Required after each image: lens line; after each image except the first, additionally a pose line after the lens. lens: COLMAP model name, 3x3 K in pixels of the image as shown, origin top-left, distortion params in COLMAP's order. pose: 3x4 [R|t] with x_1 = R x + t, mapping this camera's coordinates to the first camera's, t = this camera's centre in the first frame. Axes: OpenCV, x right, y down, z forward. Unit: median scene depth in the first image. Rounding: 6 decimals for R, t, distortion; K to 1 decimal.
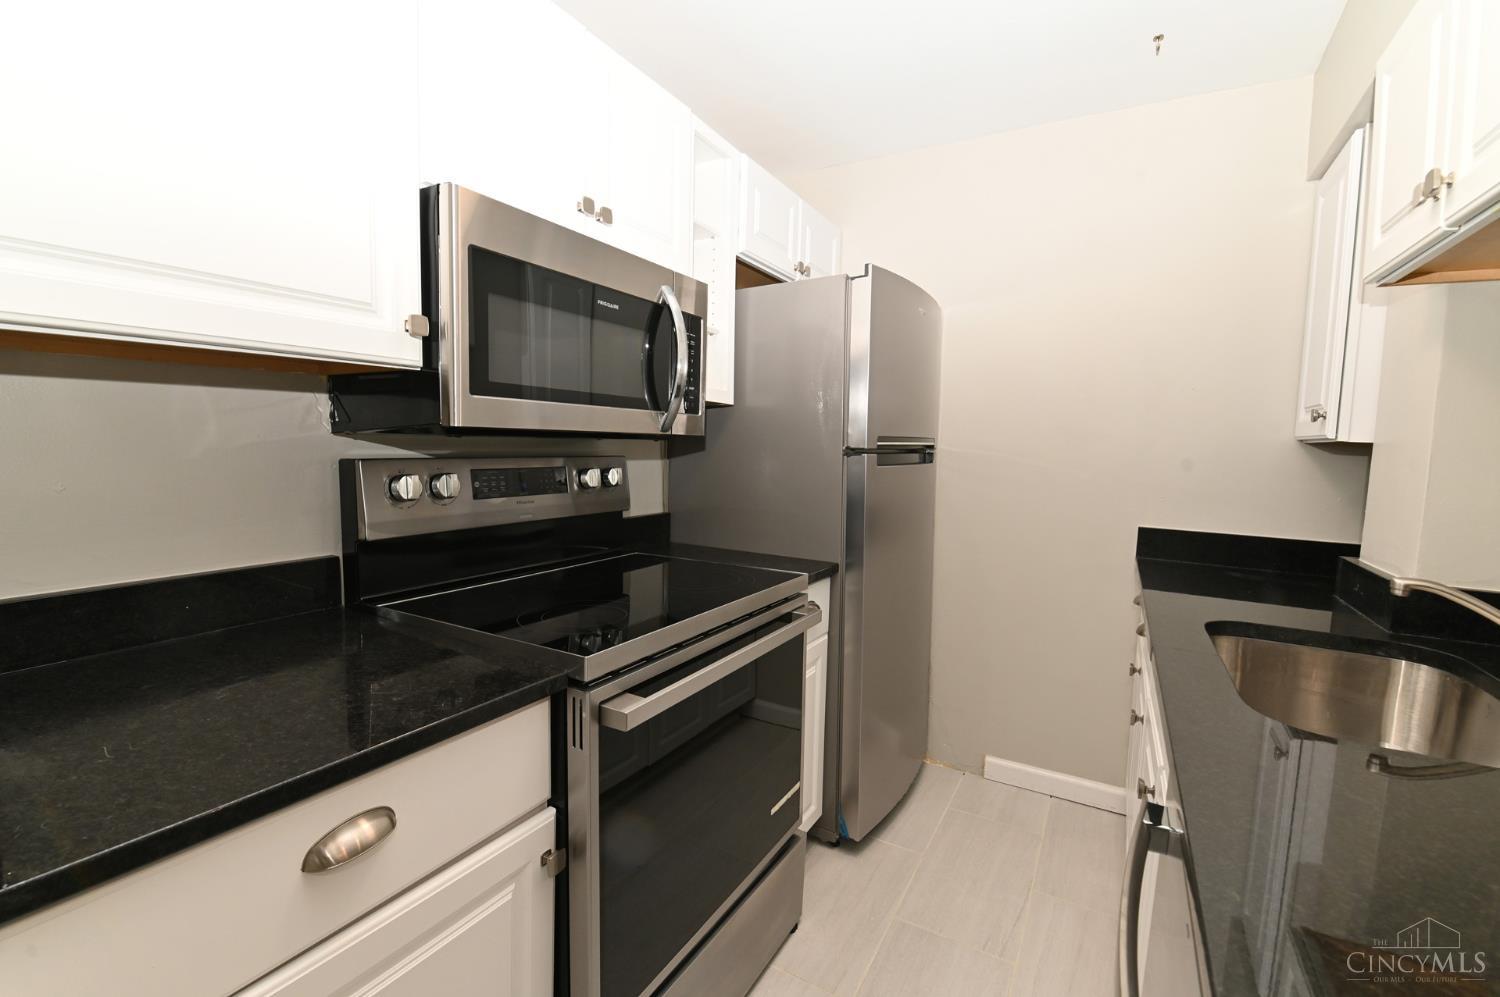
lens RADIAL K [[682.2, 0, 779.0], [0, 682.2, 497.2], [0, 0, 1]] dist [-0.003128, -0.000287]
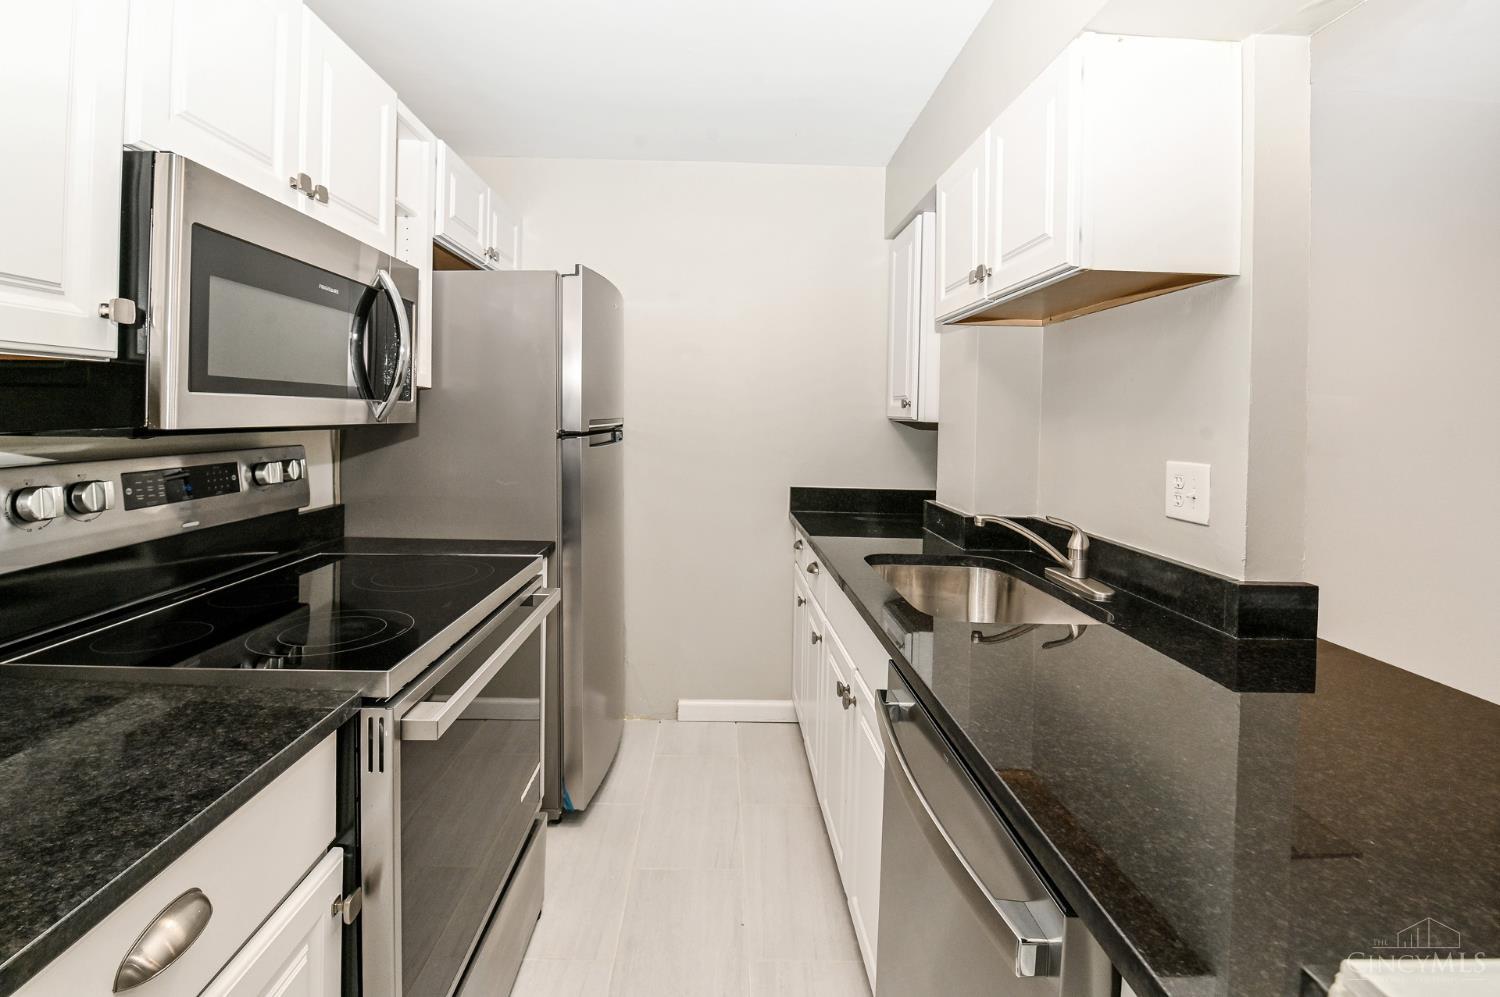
lens RADIAL K [[649.6, 0, 767.3], [0, 649.6, 413.1], [0, 0, 1]] dist [0.001163, -0.008880]
pose [[0.865819, -0.008449, 0.500286, -0.164071], [0.046431, 0.996900, -0.063520, -0.027148], [-0.498199, 0.078225, 0.863527, -0.048779]]
